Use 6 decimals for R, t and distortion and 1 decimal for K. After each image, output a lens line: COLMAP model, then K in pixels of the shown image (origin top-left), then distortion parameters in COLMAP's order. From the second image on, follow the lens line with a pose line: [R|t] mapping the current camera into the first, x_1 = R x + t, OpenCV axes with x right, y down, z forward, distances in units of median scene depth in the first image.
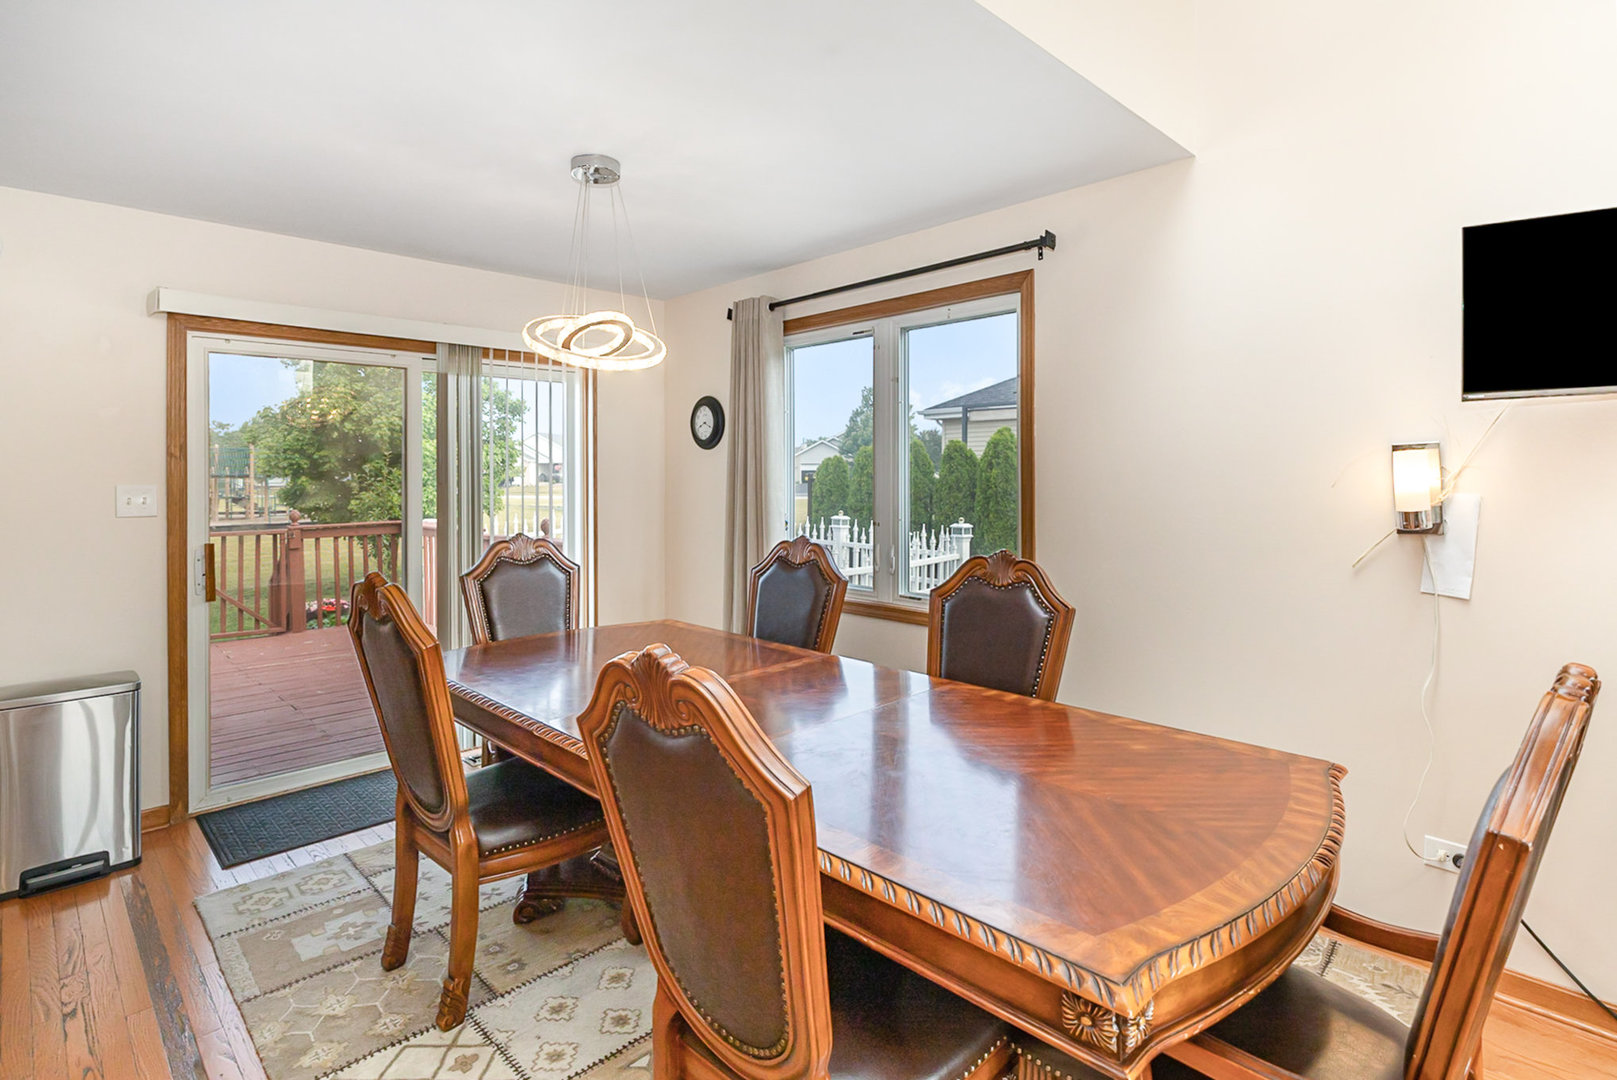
lens RADIAL K [[813.0, 0, 813.4], [0, 813.0, 478.0], [0, 0, 1]] dist [0.001726, 0.000171]
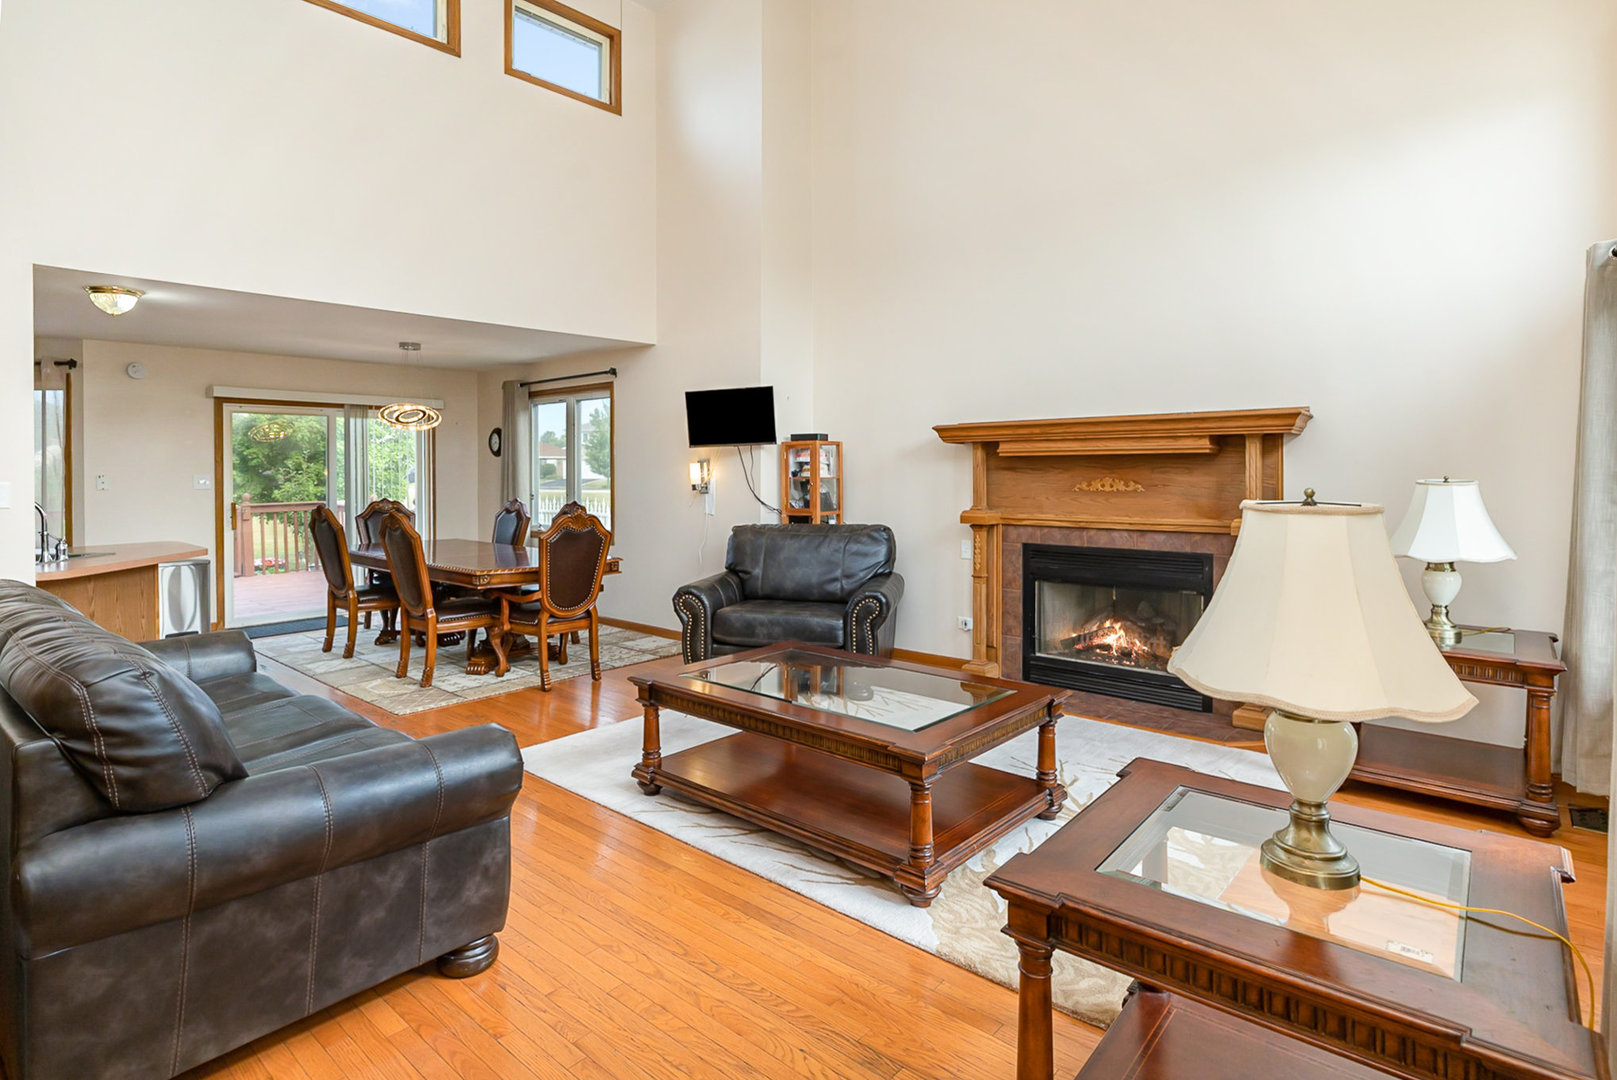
lens RADIAL K [[840.2, 0, 809.7], [0, 840.2, 475.6], [0, 0, 1]] dist [0.000027, -0.000099]
pose [[0.997784, 0.000647, 0.066526, 0.548255], [-0.000974, 0.999988, 0.004883, -0.002872], [-0.066522, -0.004937, 0.997773, -1.152103]]
